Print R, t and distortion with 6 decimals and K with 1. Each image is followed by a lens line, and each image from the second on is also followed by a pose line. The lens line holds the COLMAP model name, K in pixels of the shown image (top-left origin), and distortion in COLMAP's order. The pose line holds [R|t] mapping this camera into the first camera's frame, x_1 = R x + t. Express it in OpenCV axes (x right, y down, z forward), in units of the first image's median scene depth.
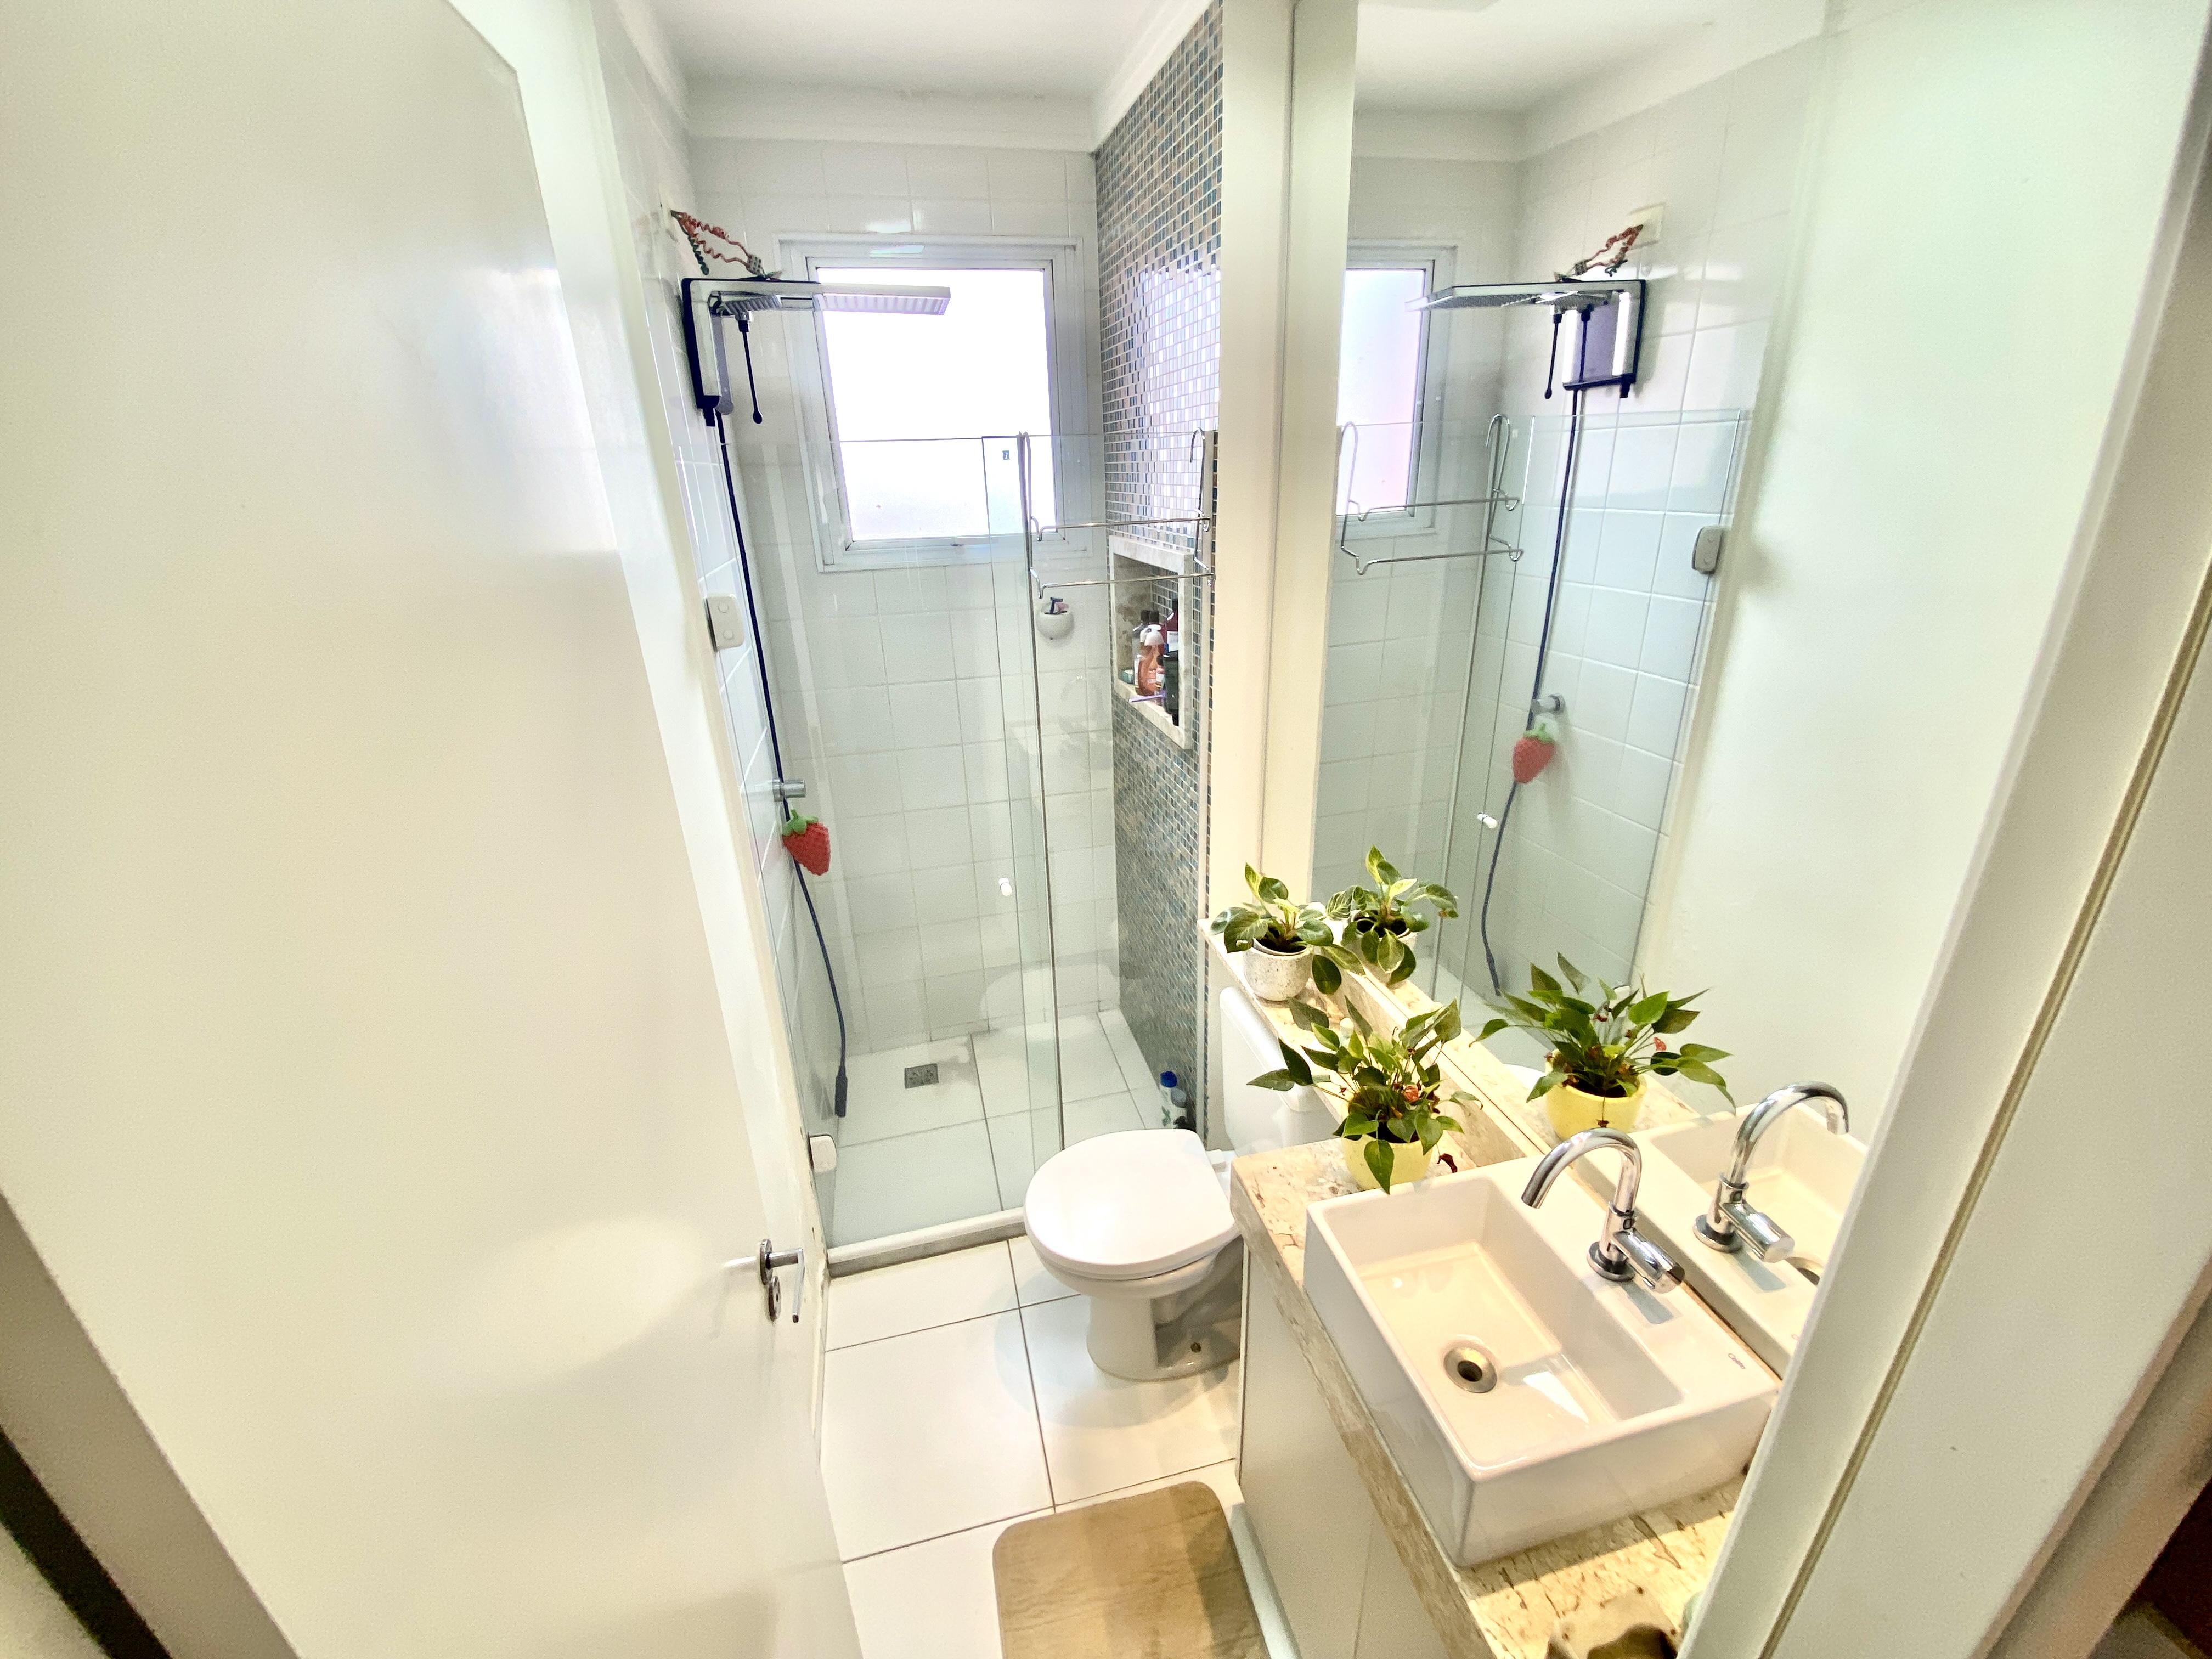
lens RADIAL K [[883.3, 0, 1106.0], [0, 883.3, 829.5], [0, 0, 1]] dist [0.034995, -0.041160]
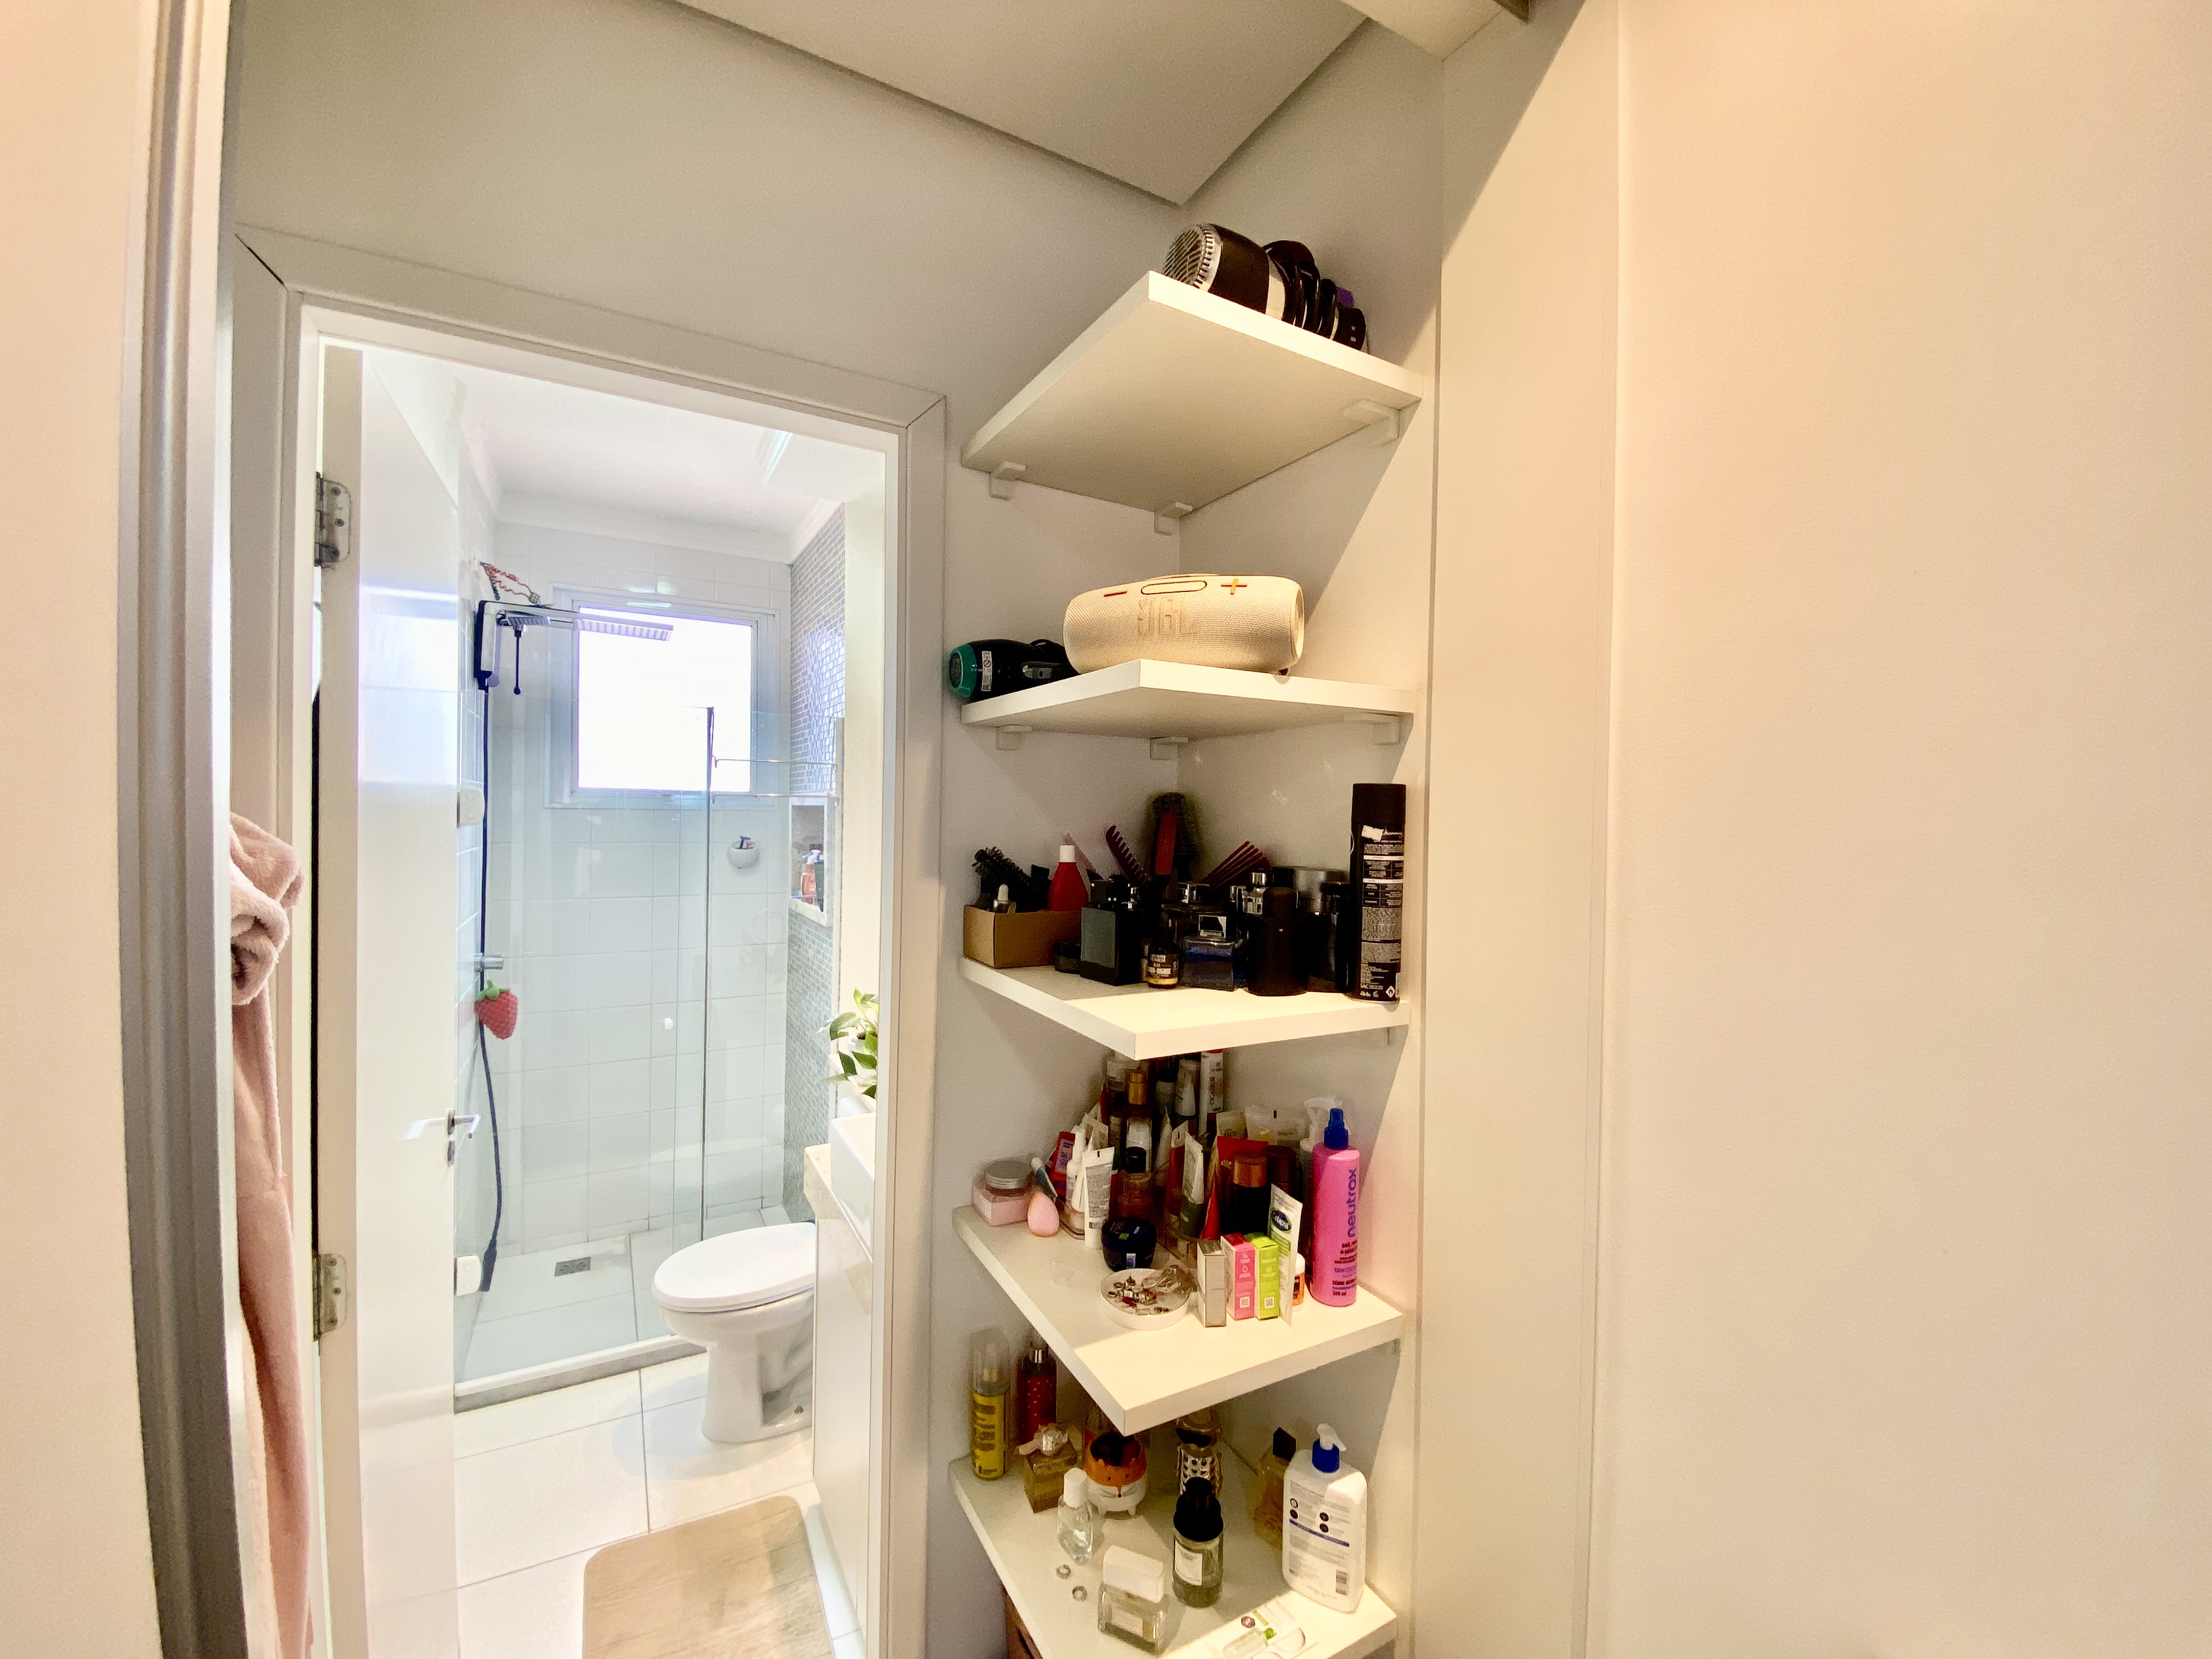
lens RADIAL K [[883.3, 0, 1106.0], [0, 883.3, 829.5], [0, 0, 1]] dist [0.034995, -0.041160]
pose [[0.963757, 0.041592, 0.263519, 0.147082], [0.058569, 0.930687, -0.361098, 0.308583], [-0.260272, 0.363445, 0.894520, -0.428648]]
